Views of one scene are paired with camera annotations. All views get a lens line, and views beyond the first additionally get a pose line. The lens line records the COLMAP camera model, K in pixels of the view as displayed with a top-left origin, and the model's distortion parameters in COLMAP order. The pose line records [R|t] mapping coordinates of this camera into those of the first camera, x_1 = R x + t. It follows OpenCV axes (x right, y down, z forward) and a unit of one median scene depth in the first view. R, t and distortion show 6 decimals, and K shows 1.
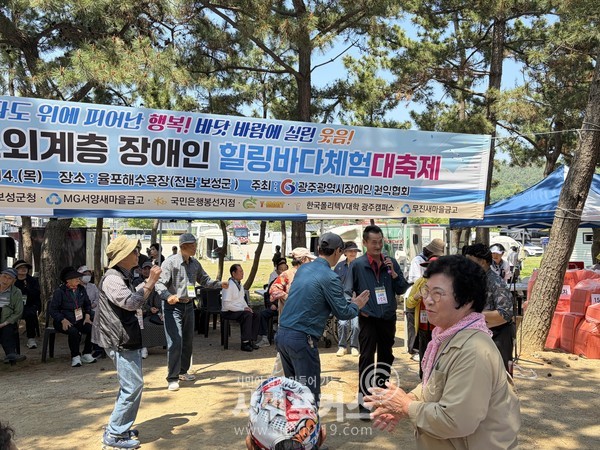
lens RADIAL K [[534.5, 0, 300.9], [0, 534.5, 225.2], [0, 0, 1]] dist [-0.003930, -0.006715]
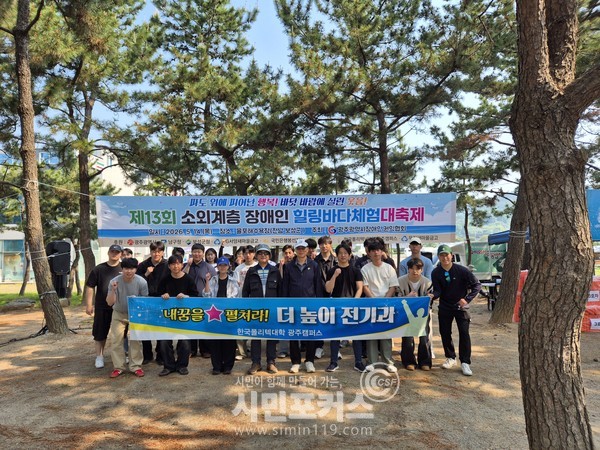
lens RADIAL K [[403.3, 0, 299.2], [0, 403.3, 223.7], [0, 0, 1]] dist [0.001169, 0.000039]
pose [[0.935175, -0.050182, -0.350612, 0.382985], [0.029610, 0.997524, -0.063795, -0.008781], [0.352945, 0.049278, 0.934345, -0.361762]]
